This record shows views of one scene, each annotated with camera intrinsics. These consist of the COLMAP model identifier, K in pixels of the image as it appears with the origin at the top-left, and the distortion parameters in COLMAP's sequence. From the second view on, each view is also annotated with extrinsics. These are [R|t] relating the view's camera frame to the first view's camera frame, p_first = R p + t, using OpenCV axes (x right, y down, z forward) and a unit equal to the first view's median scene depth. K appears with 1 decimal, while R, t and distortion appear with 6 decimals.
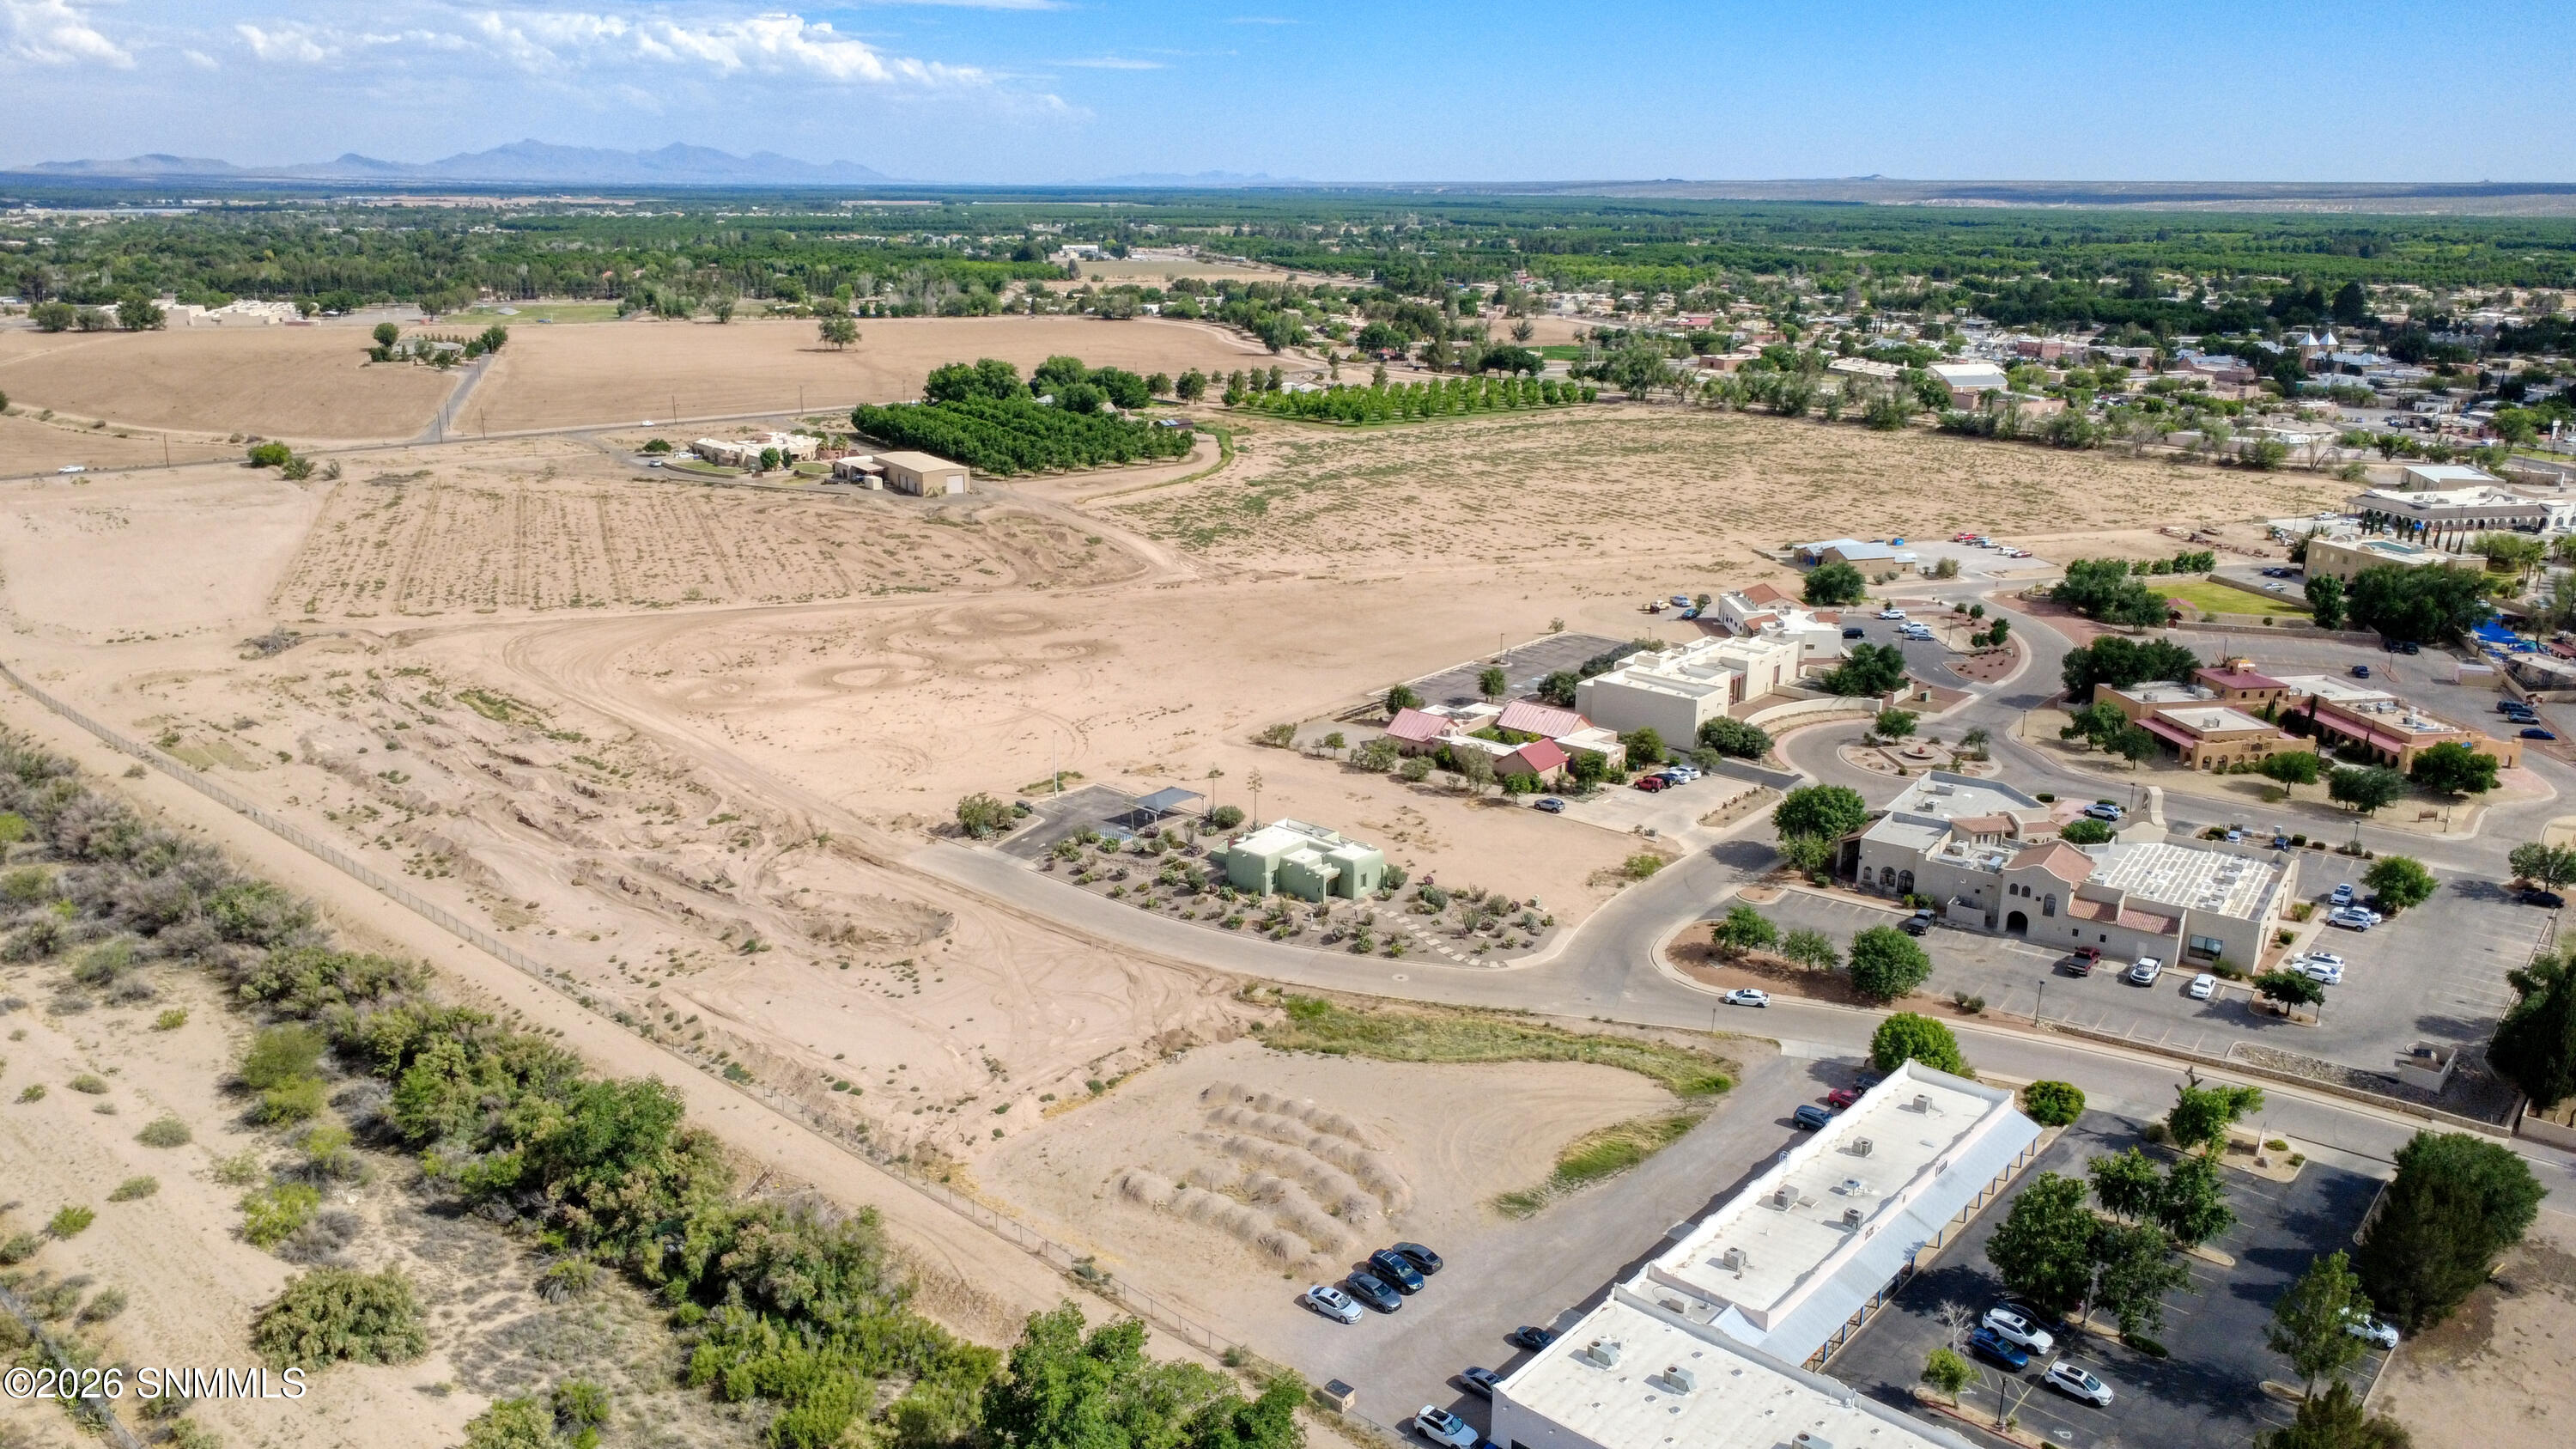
lens RADIAL K [[1883.3, 0, 1288.0], [0, 1883.3, 724.5], [0, 0, 1]] dist [-0.004187, 0.008373]
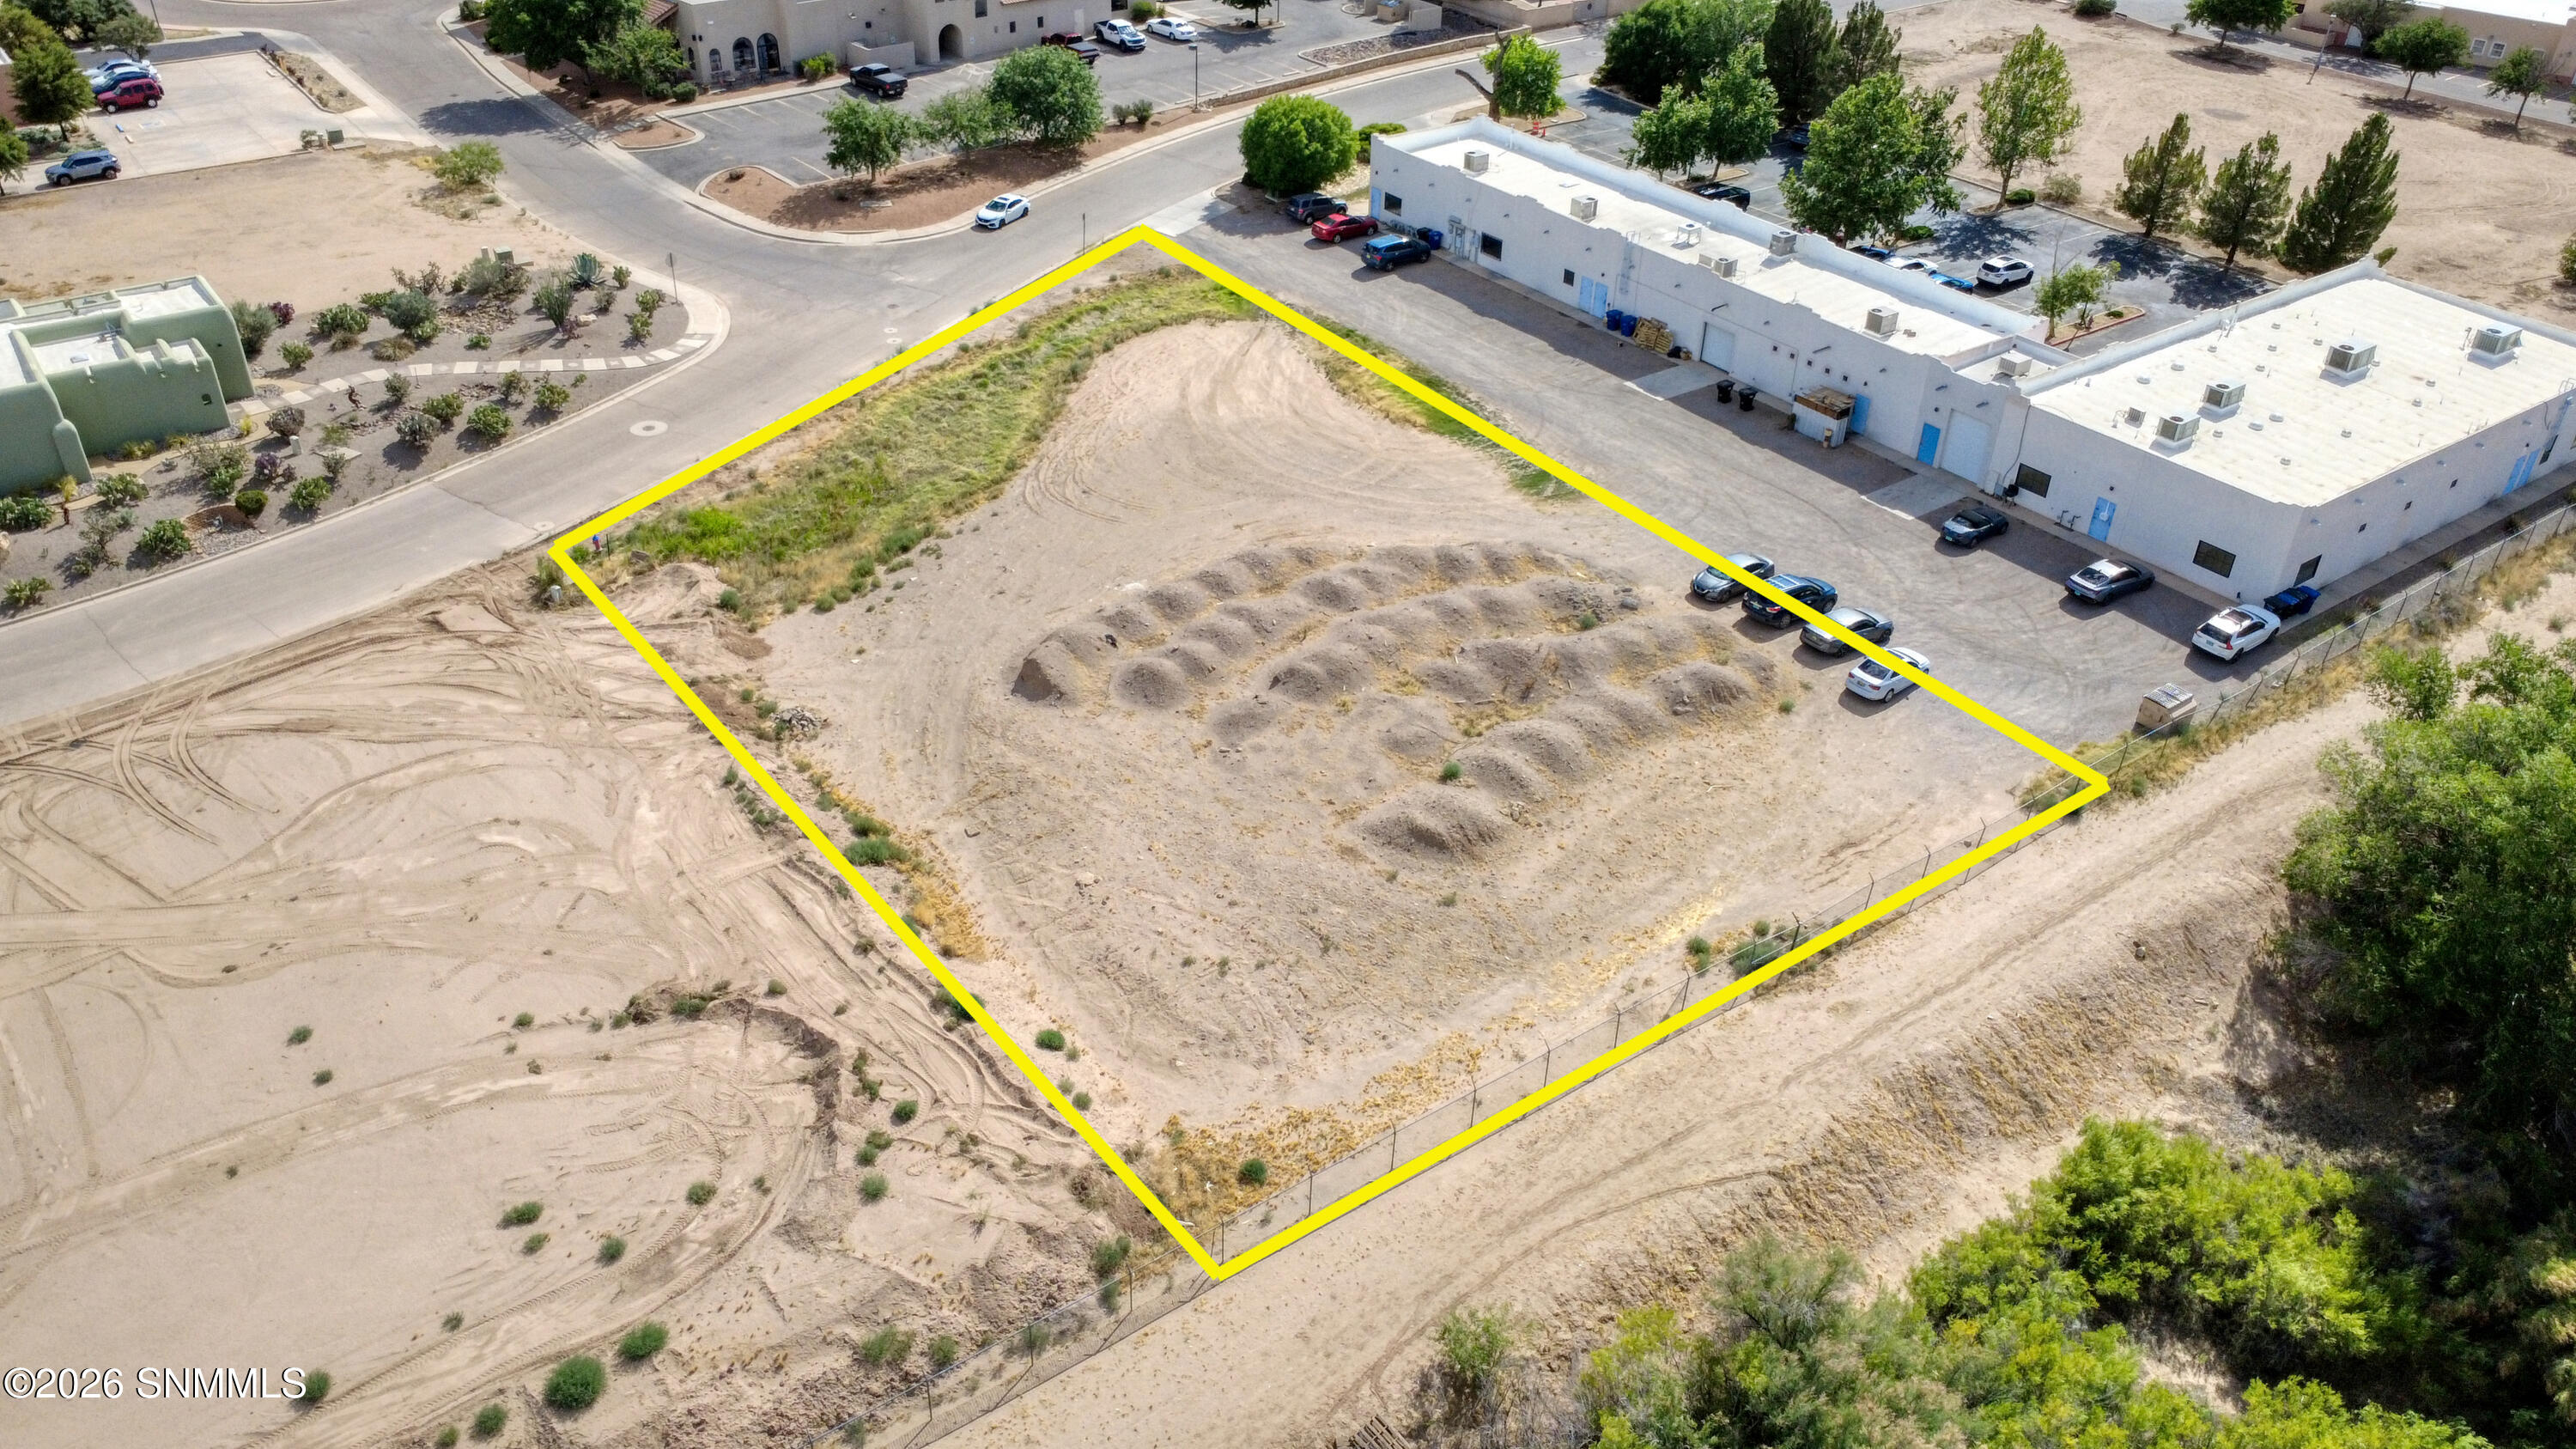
lens RADIAL K [[1883.3, 0, 1288.0], [0, 1883.3, 724.5], [0, 0, 1]] dist [-0.004187, 0.008373]
pose [[0.217367, -0.536086, 0.815698, -0.338415], [0.251372, 0.838237, 0.483913, 0.007598], [-0.943167, 0.099857, 0.316962, 0.714240]]
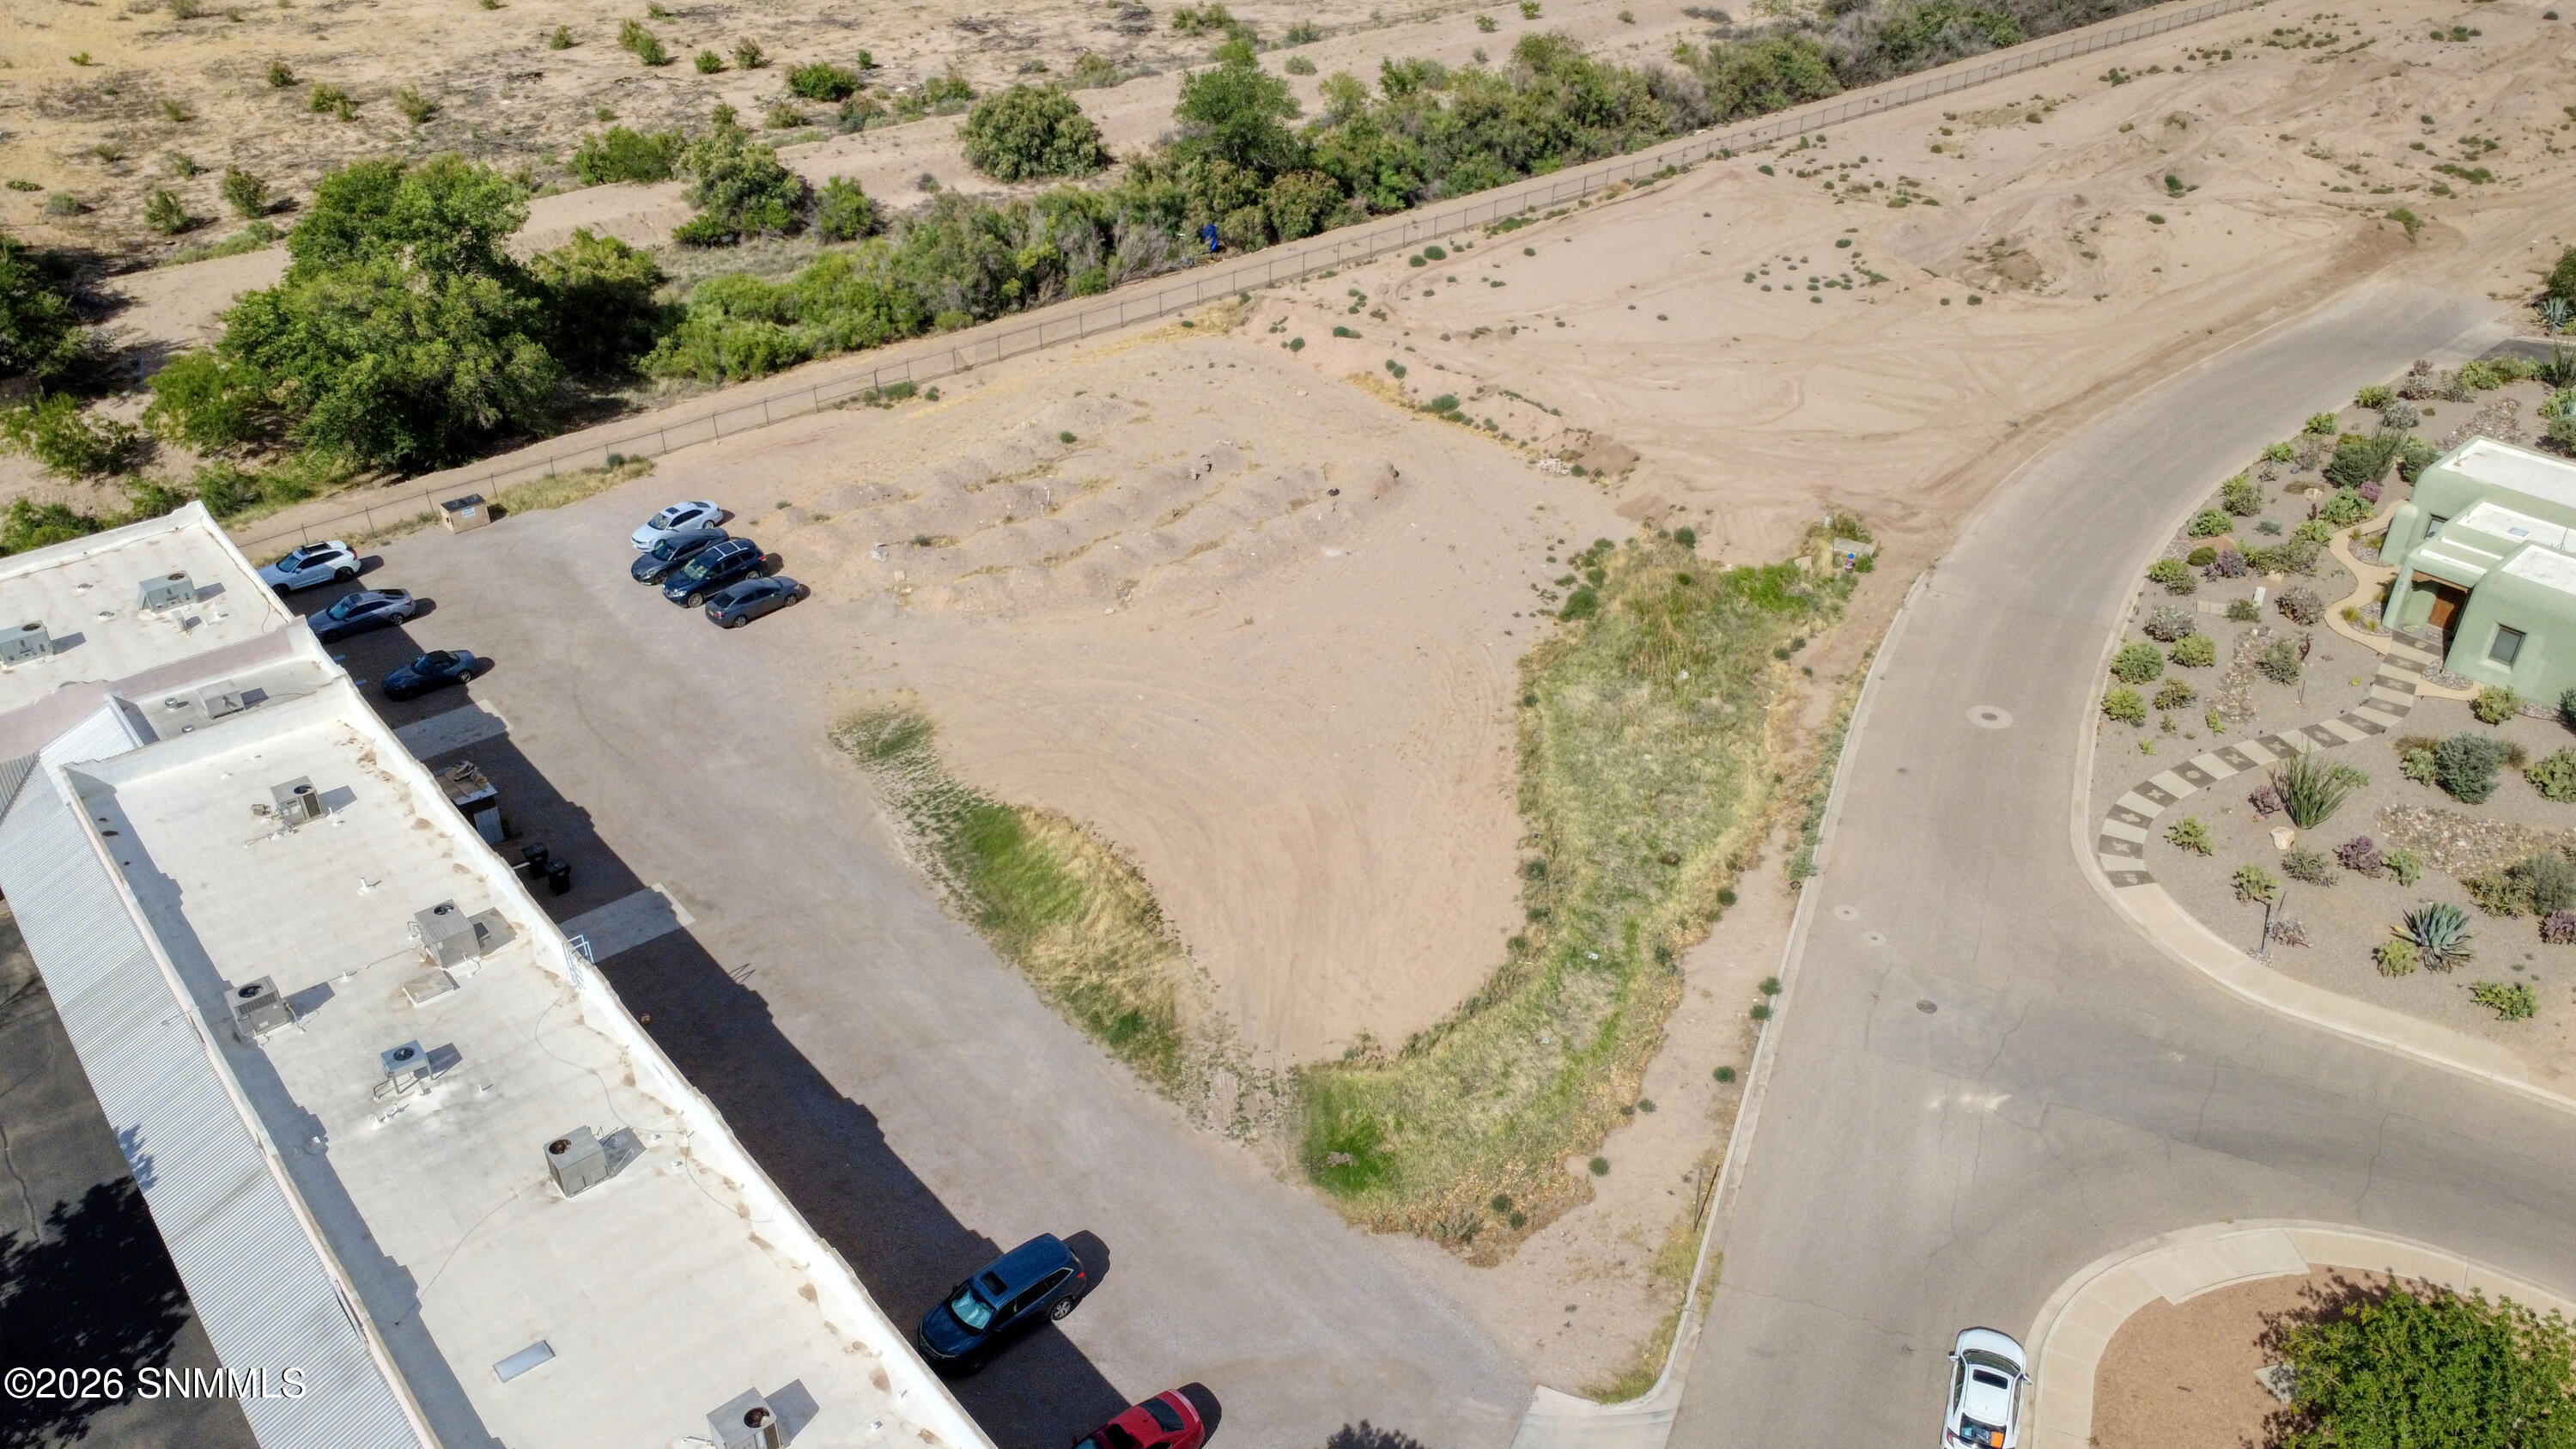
lens RADIAL K [[1883.3, 0, 1288.0], [0, 1883.3, 724.5], [0, 0, 1]] dist [-0.004187, 0.008373]
pose [[-0.136581, 0.525426, -0.839805, 0.412887], [-0.283450, 0.791578, 0.541351, -0.034116], [0.949211, 0.311981, 0.040817, 0.858987]]
